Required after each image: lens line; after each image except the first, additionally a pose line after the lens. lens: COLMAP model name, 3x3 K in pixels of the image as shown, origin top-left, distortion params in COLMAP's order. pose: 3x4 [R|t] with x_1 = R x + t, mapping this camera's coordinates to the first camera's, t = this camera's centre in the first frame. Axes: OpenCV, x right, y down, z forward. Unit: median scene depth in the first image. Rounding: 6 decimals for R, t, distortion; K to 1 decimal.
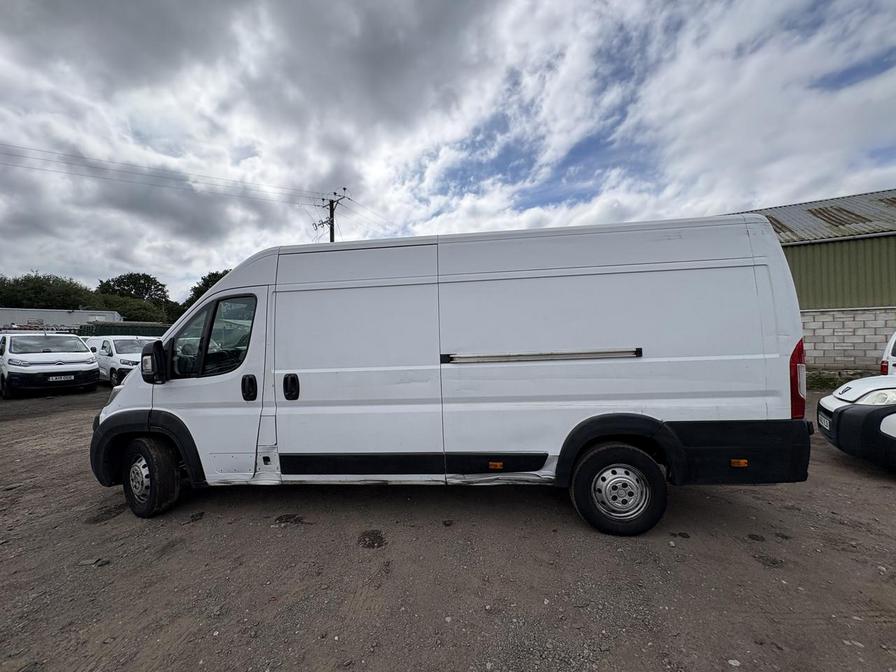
lens RADIAL K [[362.5, 0, 448.0], [0, 362.5, 336.0], [0, 0, 1]] dist [0.006484, 0.000072]
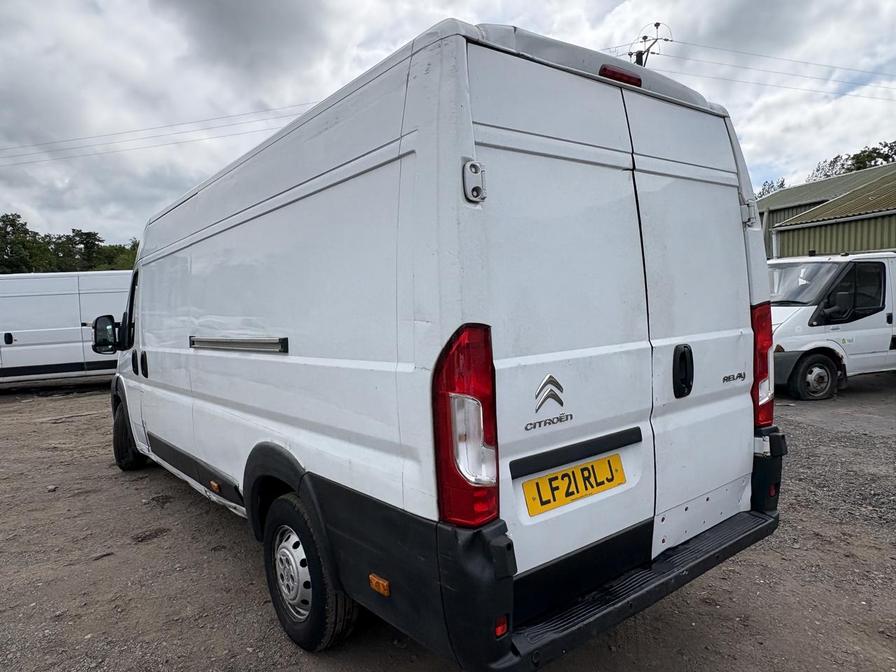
lens RADIAL K [[604.2, 0, 446.5], [0, 604.2, 337.6], [0, 0, 1]] dist [-0.004079, 0.001753]
pose [[0.687367, 0.033782, -0.725524, 1.404906], [0.032091, 0.996530, 0.076804, -0.032856], [0.725601, -0.076075, 0.683898, 0.536529]]
